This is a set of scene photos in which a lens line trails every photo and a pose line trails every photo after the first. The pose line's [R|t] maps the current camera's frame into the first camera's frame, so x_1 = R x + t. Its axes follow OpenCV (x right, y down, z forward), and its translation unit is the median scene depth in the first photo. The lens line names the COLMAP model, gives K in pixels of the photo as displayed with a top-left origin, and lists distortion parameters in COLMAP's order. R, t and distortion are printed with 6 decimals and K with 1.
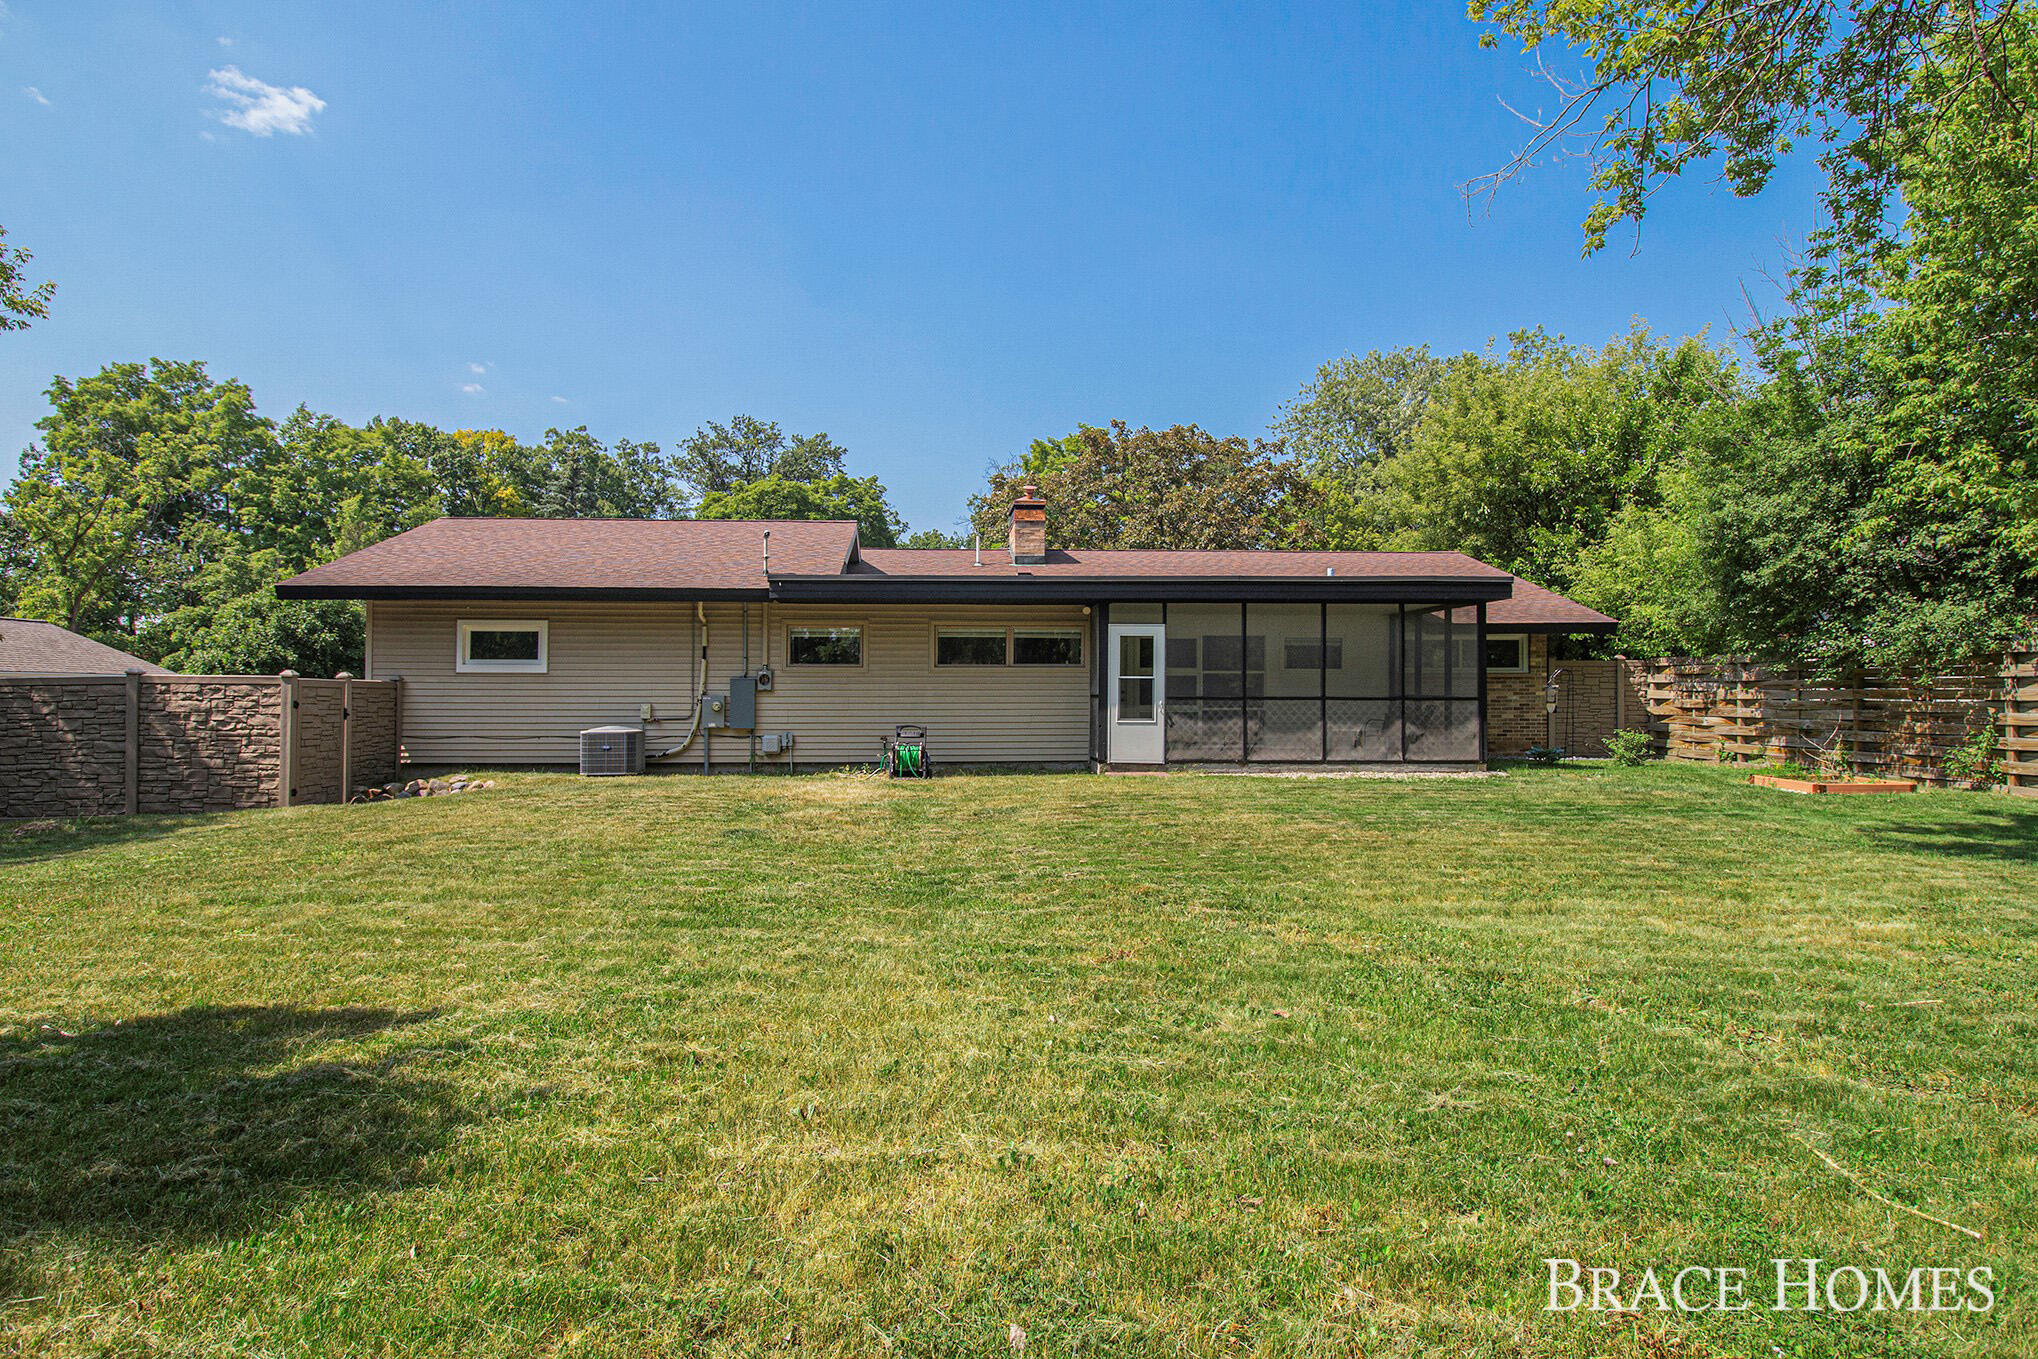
lens RADIAL K [[1120.6, 0, 1019.0], [0, 1120.6, 679.5], [0, 0, 1]] dist [-0.019674, 0.000060]
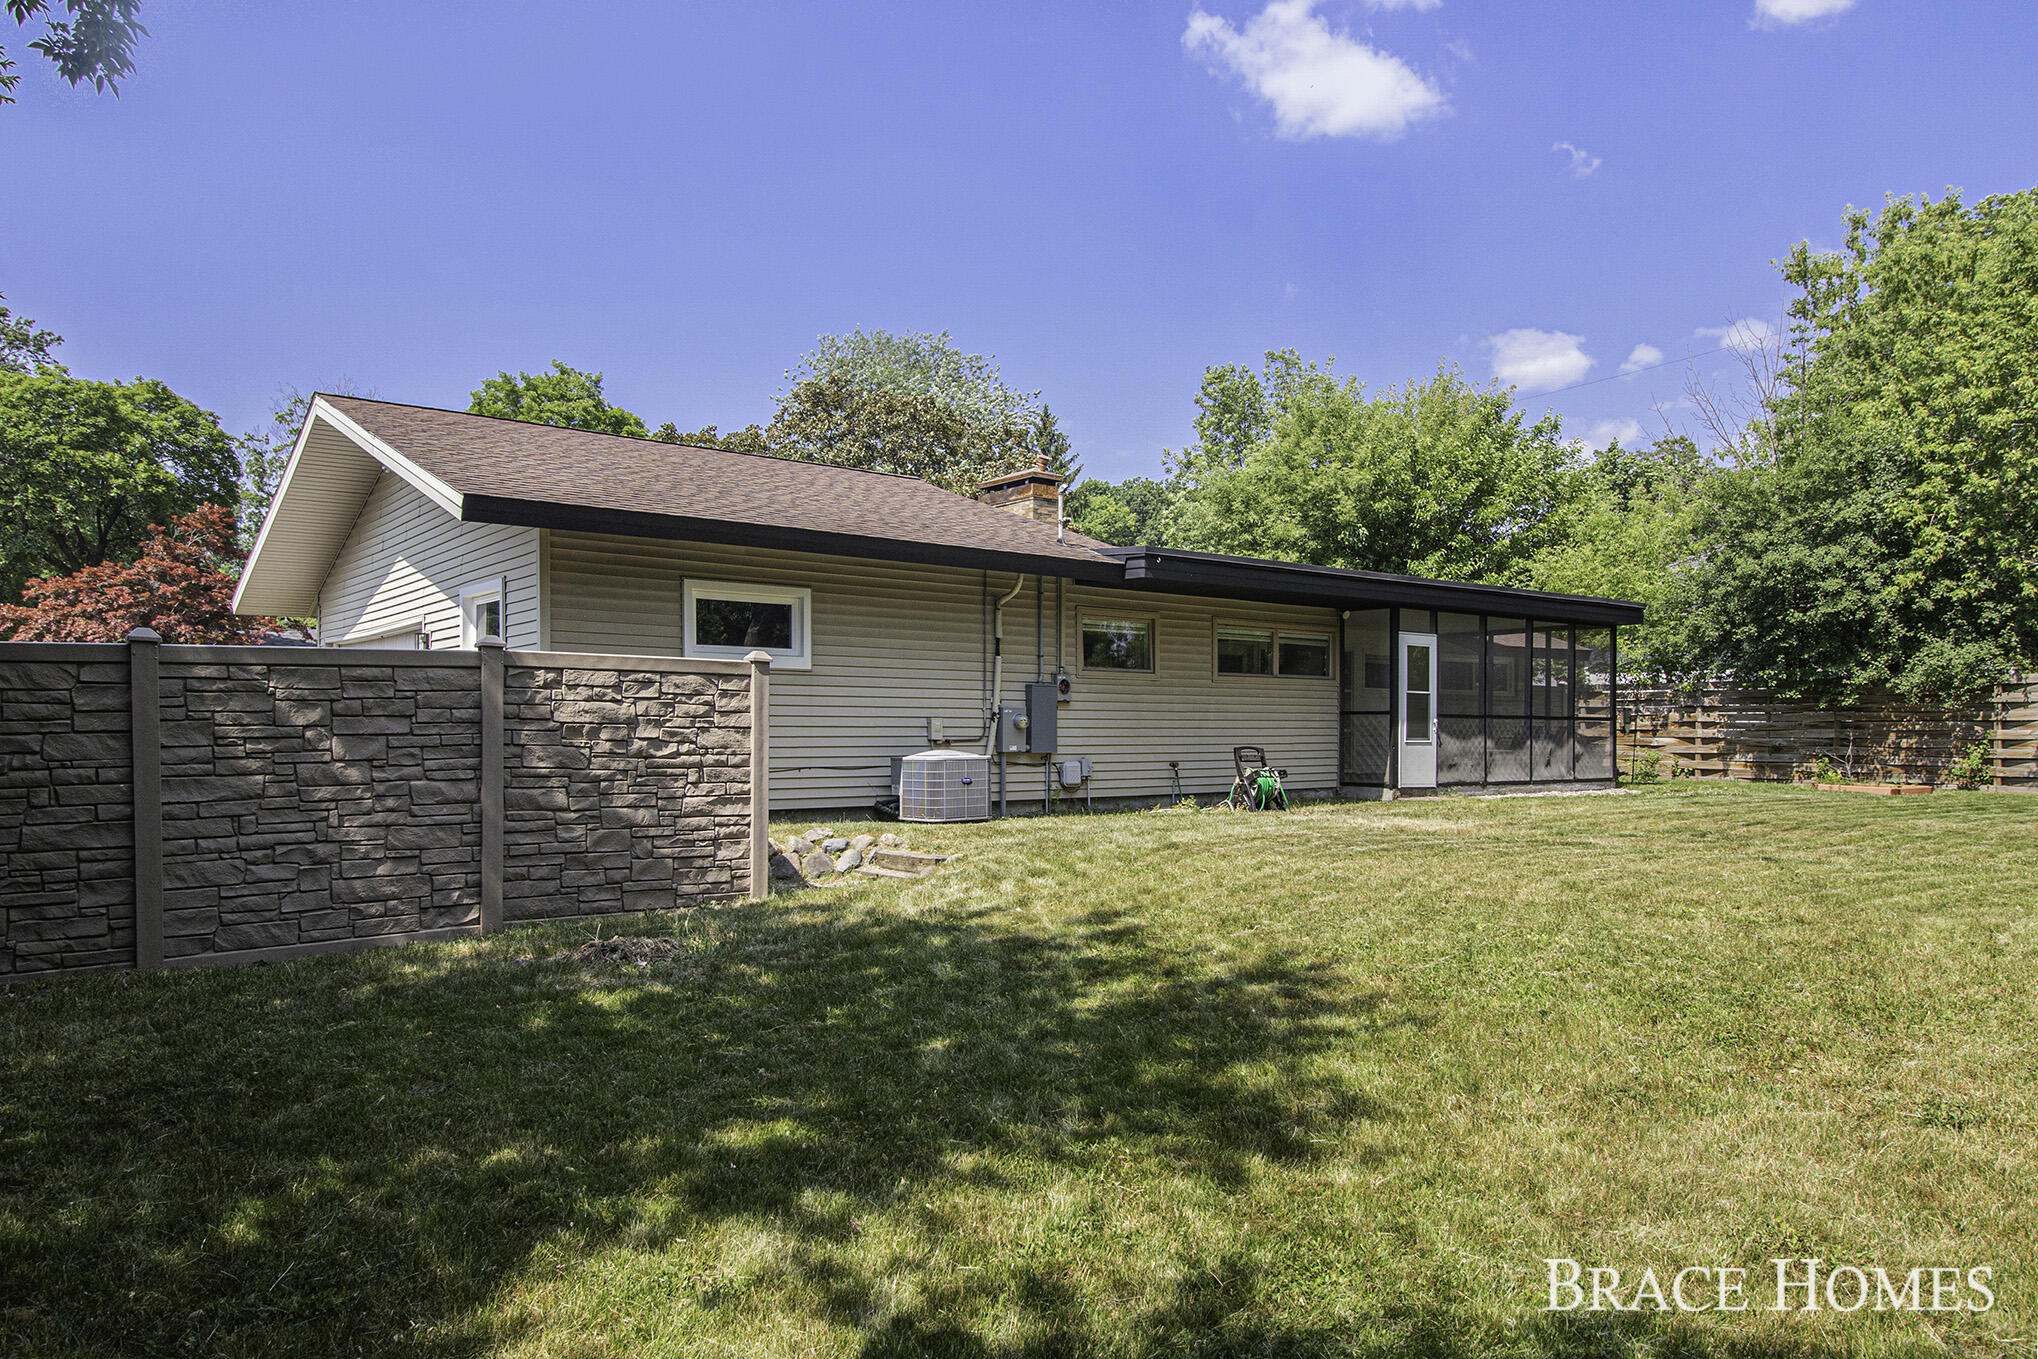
lens RADIAL K [[1378.0, 0, 1014.3], [0, 1378.0, 738.2], [0, 0, 1]] dist [0.001625, -0.000027]
pose [[0.812711, -0.001728, 0.582665, -0.799141], [-0.009793, 0.999814, 0.016625, 0.019497], [-0.582585, -0.019217, 0.812542, 0.282541]]
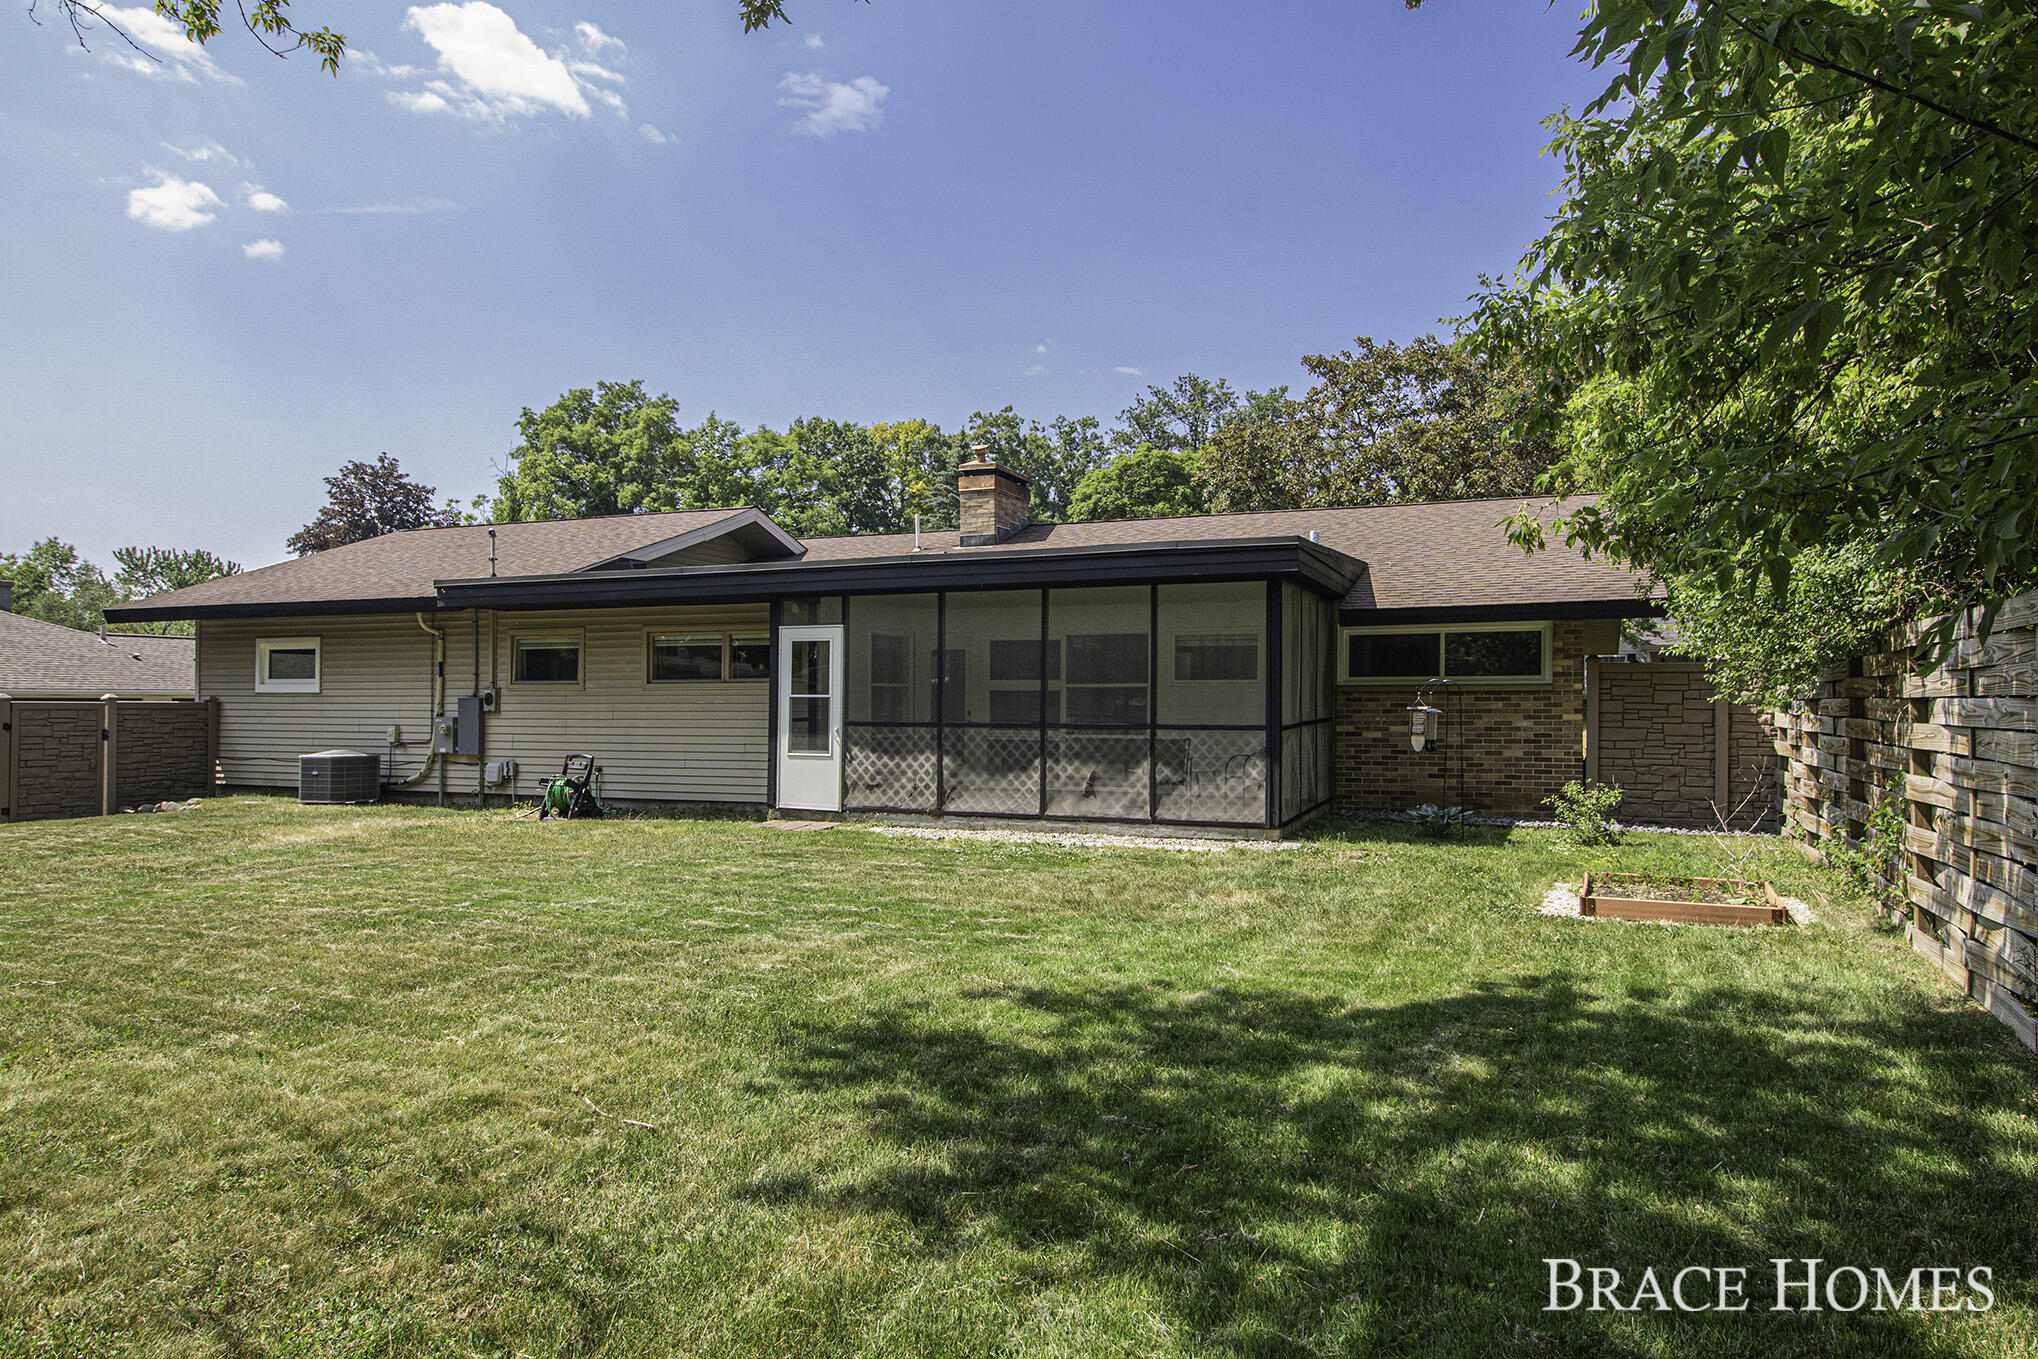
lens RADIAL K [[1330.7, 0, 1026.3], [0, 1330.7, 705.2], [0, 0, 1]] dist [0.007306, 0.001758]
pose [[0.892434, 0.000515, -0.451178, 0.634316], [0.006734, 0.999873, 0.014462, -0.007749], [0.451128, -0.015945, 0.892317, 0.261836]]
